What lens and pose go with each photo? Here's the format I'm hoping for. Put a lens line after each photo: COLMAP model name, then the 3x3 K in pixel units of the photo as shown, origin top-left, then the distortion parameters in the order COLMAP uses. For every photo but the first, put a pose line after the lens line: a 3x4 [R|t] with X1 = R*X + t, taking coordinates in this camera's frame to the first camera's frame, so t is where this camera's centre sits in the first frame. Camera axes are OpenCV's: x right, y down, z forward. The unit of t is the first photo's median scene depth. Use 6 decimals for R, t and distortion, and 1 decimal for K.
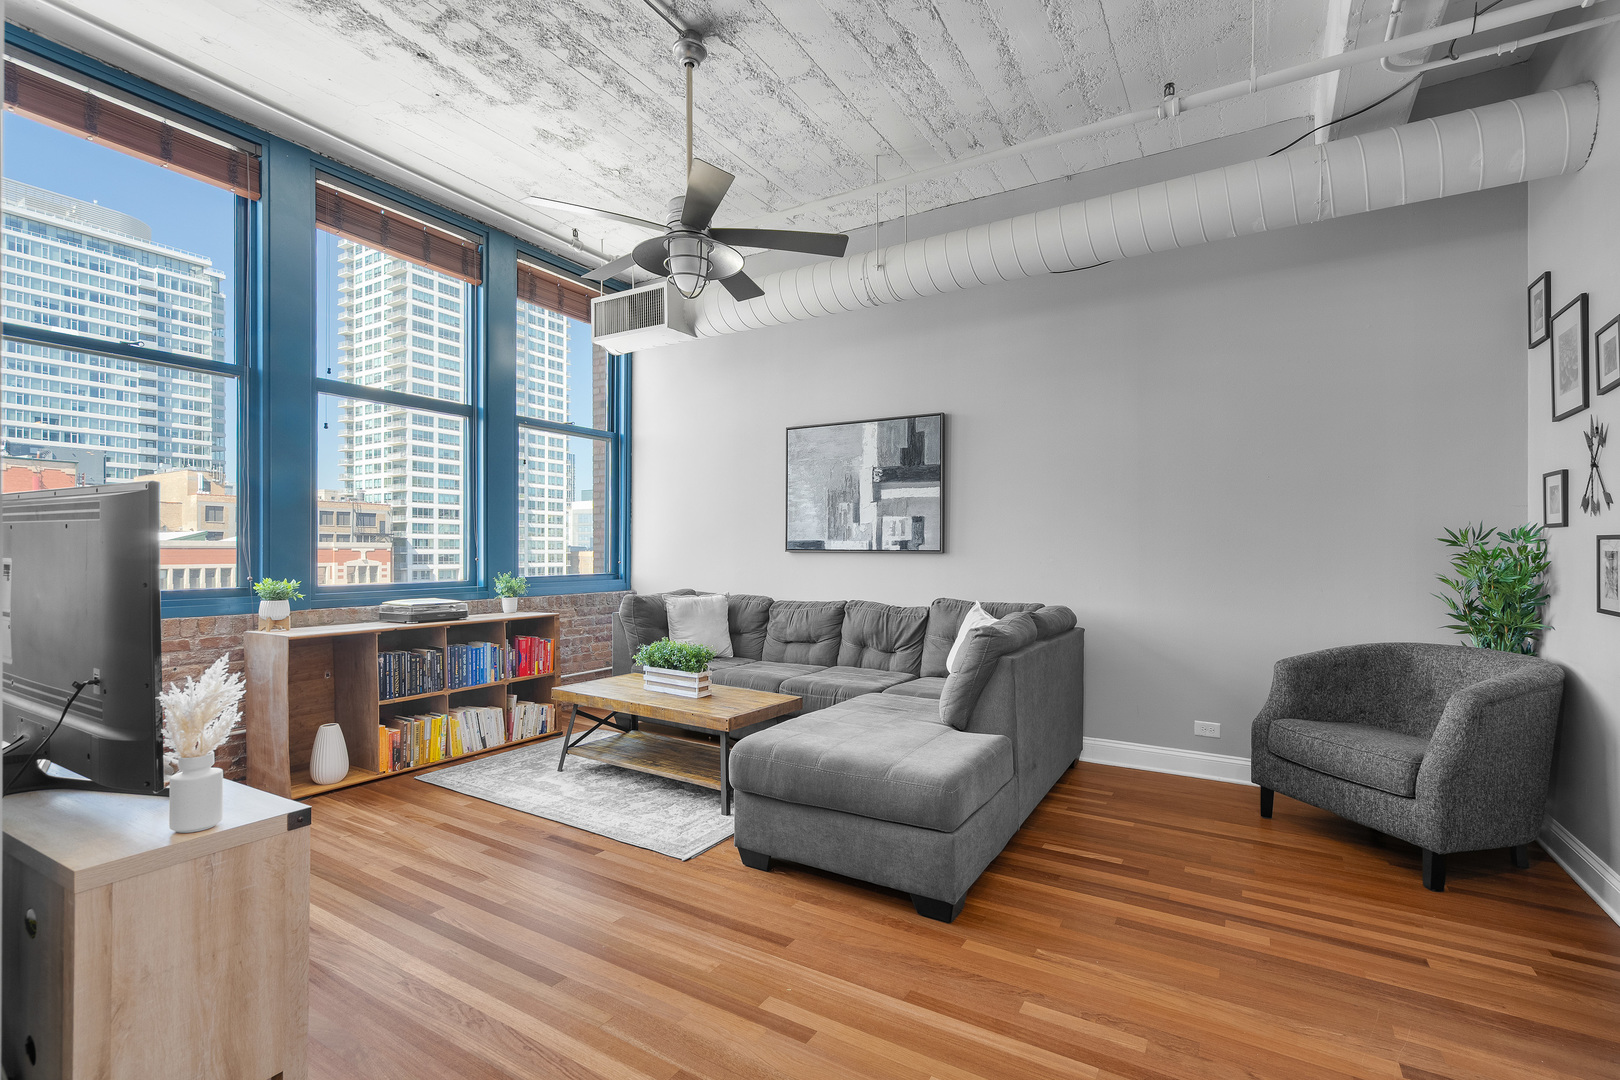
lens RADIAL K [[746.7, 0, 814.7], [0, 746.7, 547.2], [0, 0, 1]] dist [-0.004633, 0.000480]
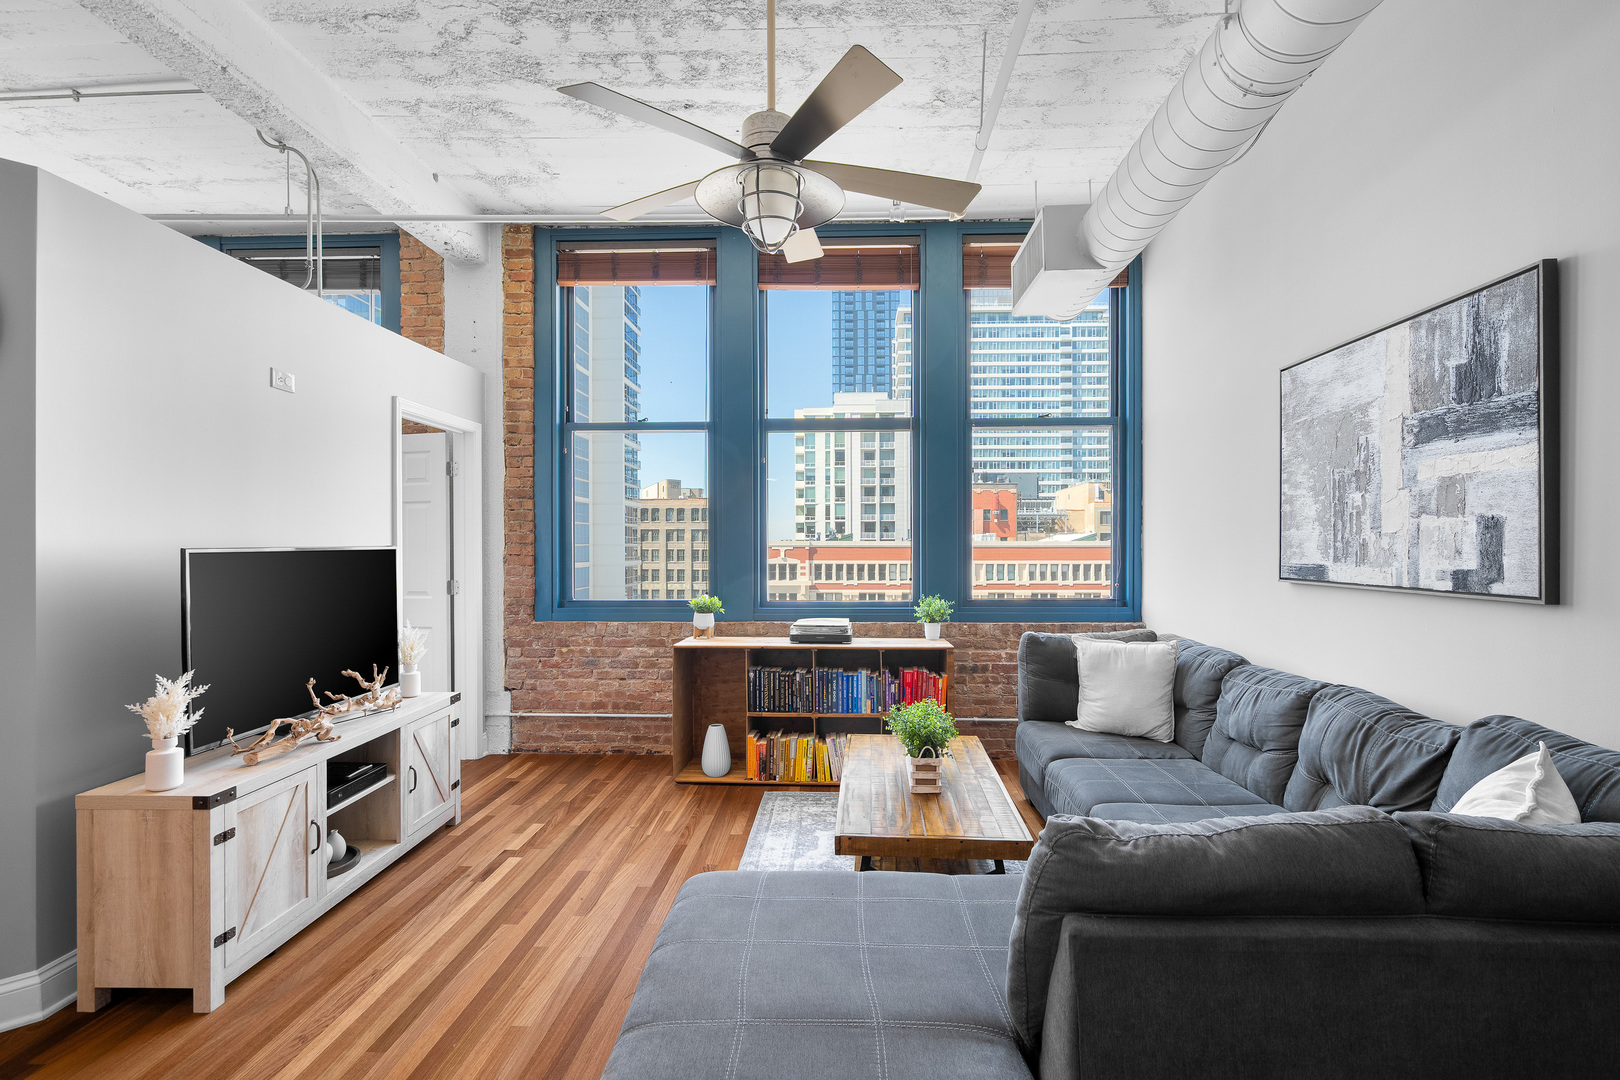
lens RADIAL K [[746.7, 0, 814.7], [0, 746.7, 547.2], [0, 0, 1]] dist [-0.004633, 0.000480]
pose [[0.477614, -0.003564, -0.878563, 0.352190], [0.007654, 0.999971, 0.000105, -0.027962], [0.878537, -0.006774, 0.477627, 0.477962]]
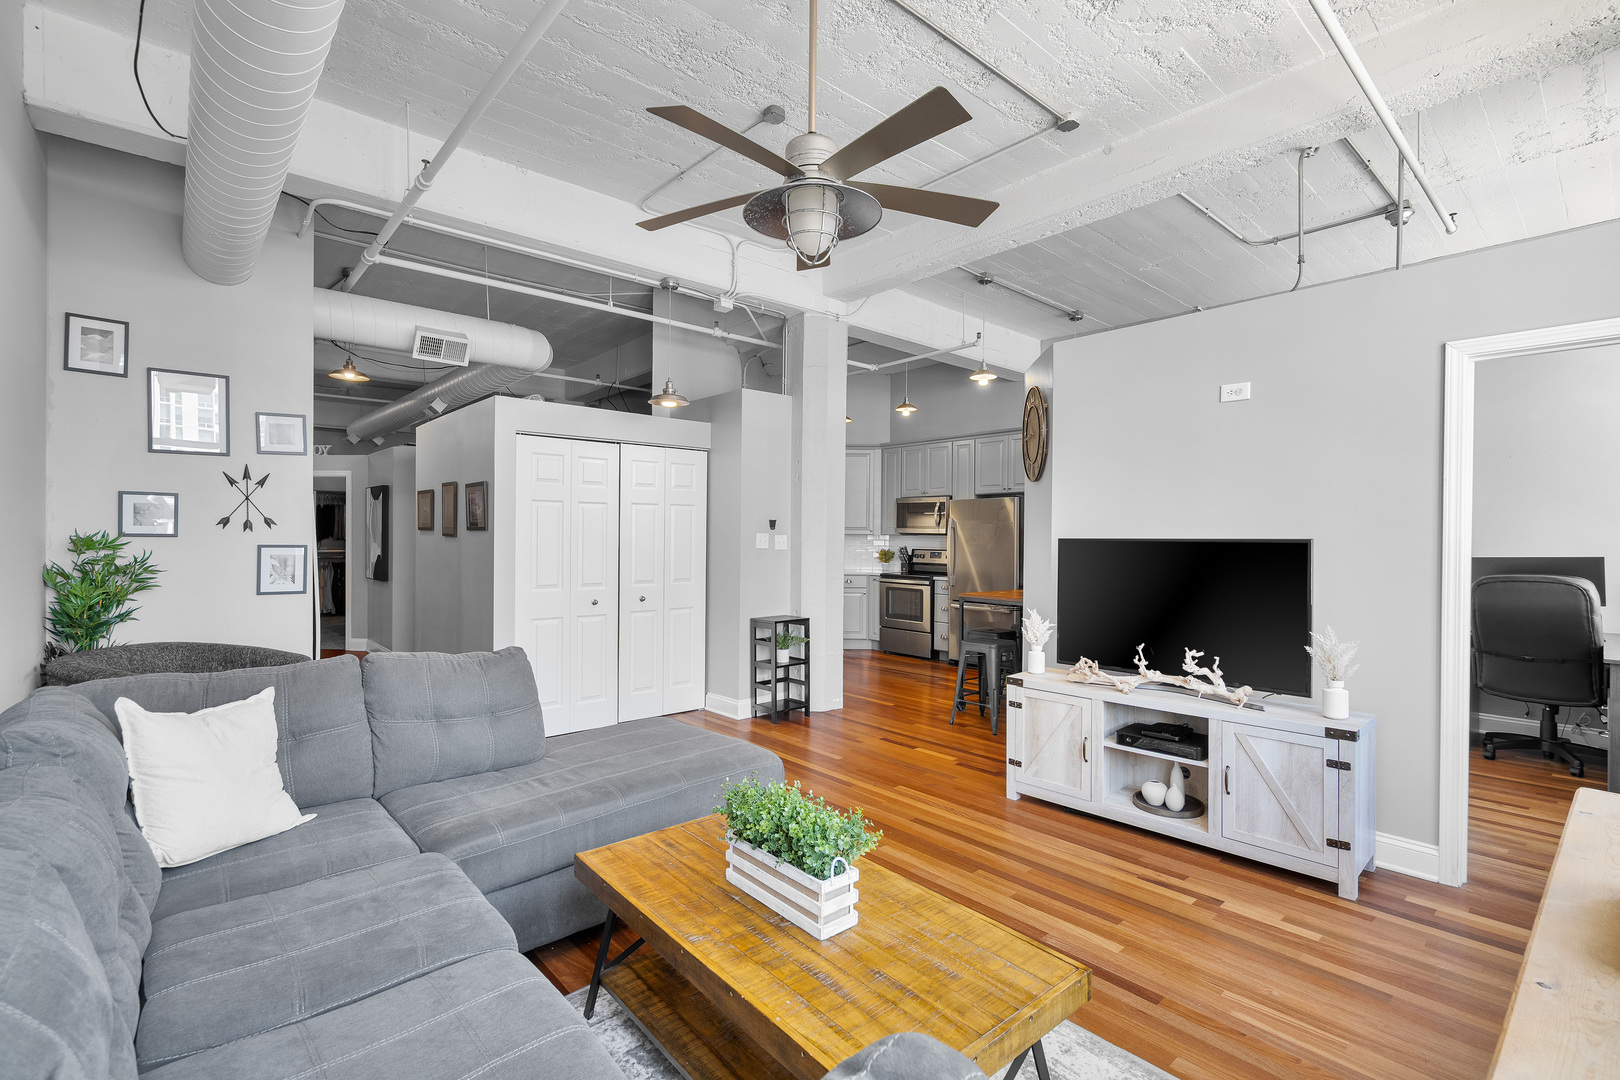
lens RADIAL K [[718.3, 0, 801.0], [0, 718.3, 537.0], [0, 0, 1]] dist [-0.001362, 0.000021]
pose [[-0.948824, -0.012223, 0.315570, -0.286412], [-0.013478, 0.999908, -0.001797, -0.026436], [-0.315519, -0.005958, -0.948901, 1.222944]]
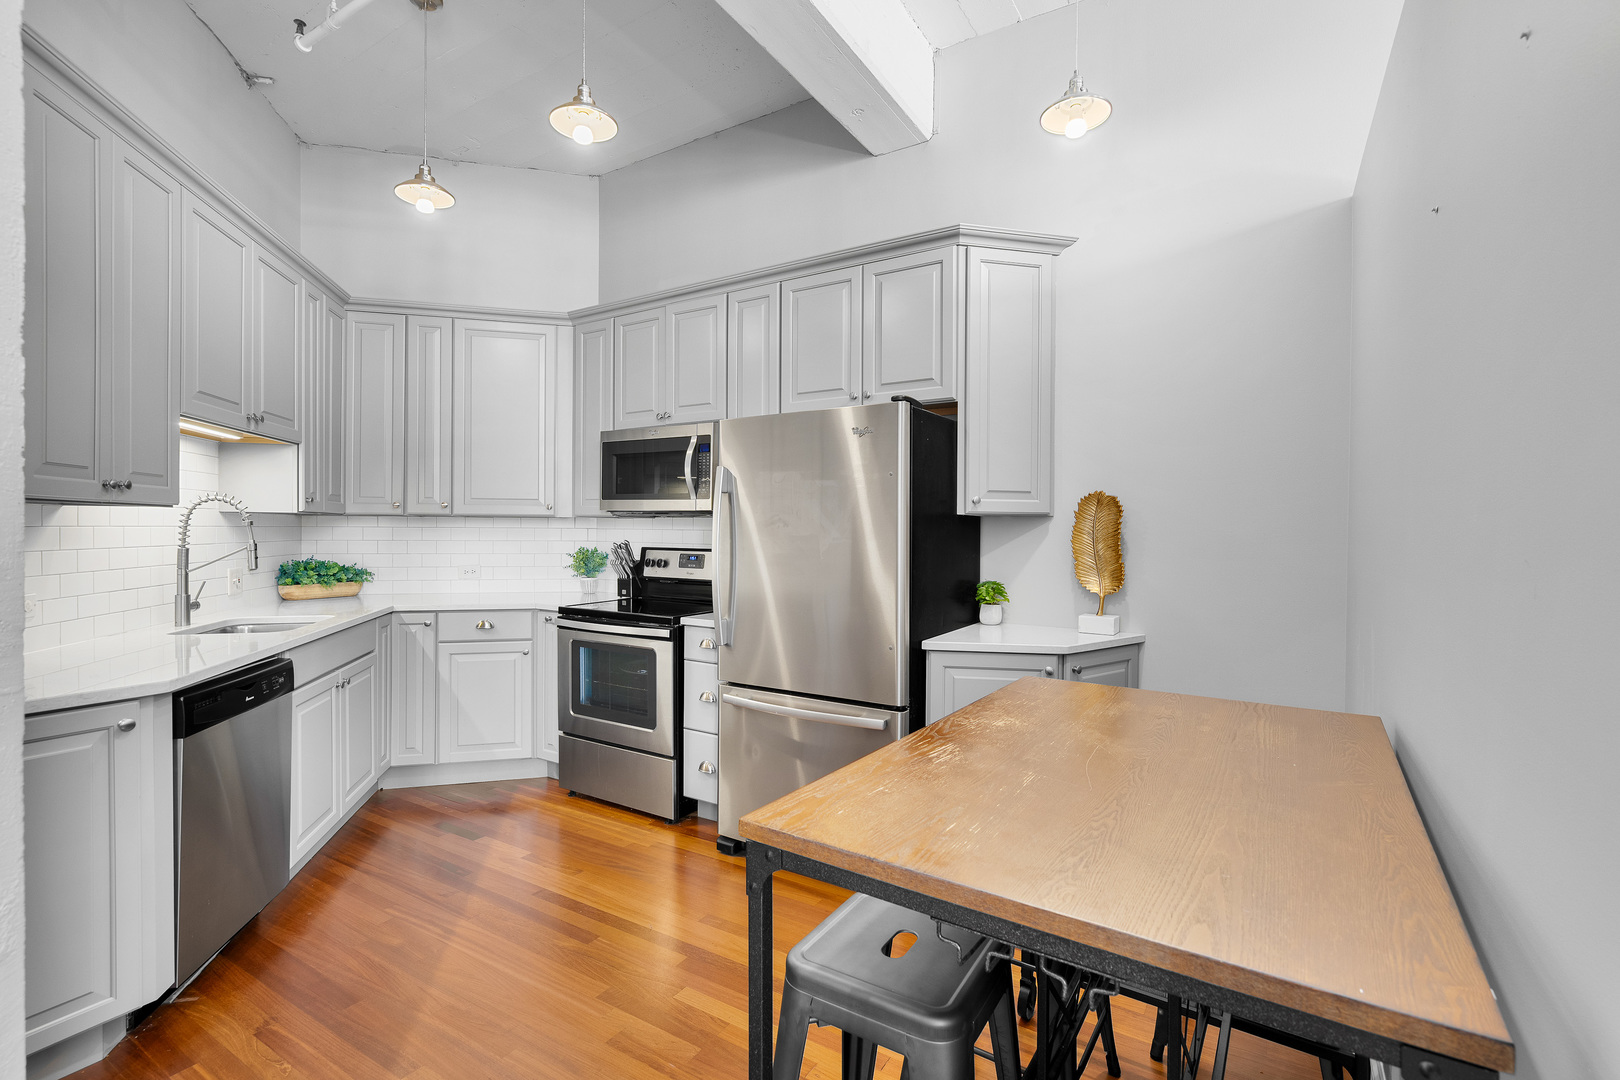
lens RADIAL K [[729.5, 0, 813.3], [0, 729.5, 540.4], [0, 0, 1]] dist [-0.005186, 0.000407]
pose [[-0.999925, -0.010426, 0.006374, -0.173879], [-0.010371, 0.999910, 0.008559, -0.019829], [-0.006463, 0.008493, -0.999943, 0.164956]]
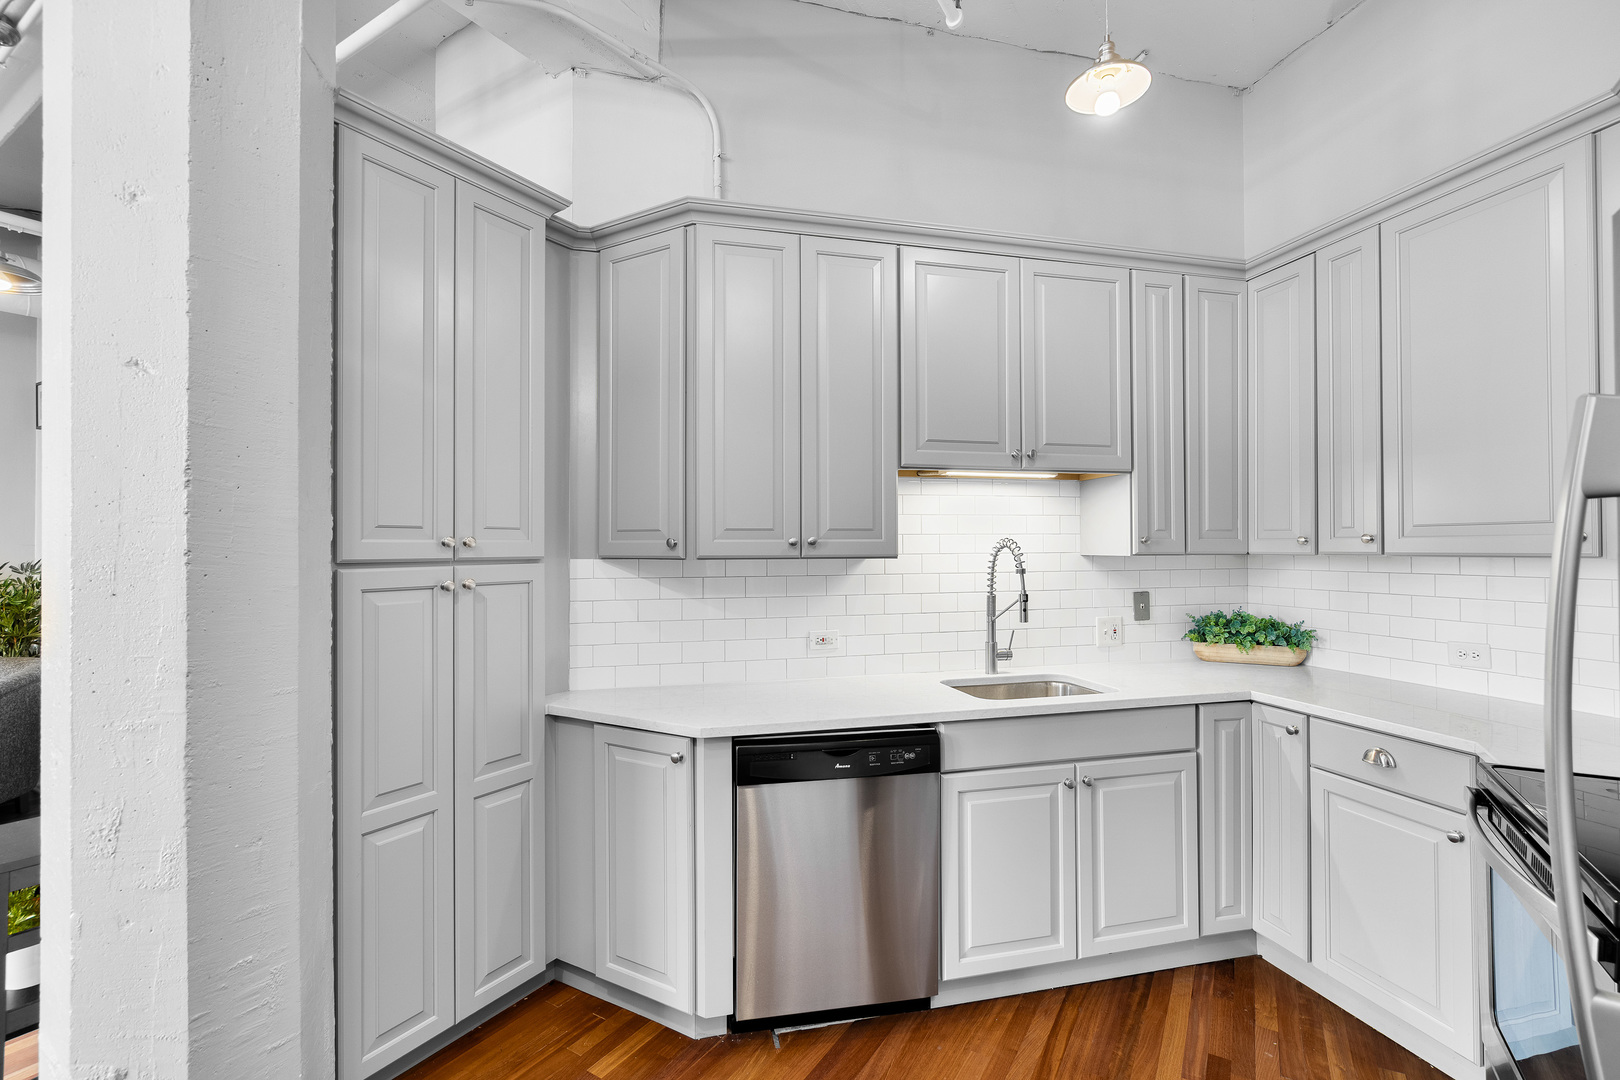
lens RADIAL K [[729.5, 0, 813.3], [0, 729.5, 540.4], [0, 0, 1]] dist [-0.005186, 0.000407]
pose [[0.011968, 0.008173, 0.999895, -0.256272], [-0.001999, 0.999965, -0.008150, -0.044048], [-0.999926, -0.001901, 0.011984, -0.322948]]
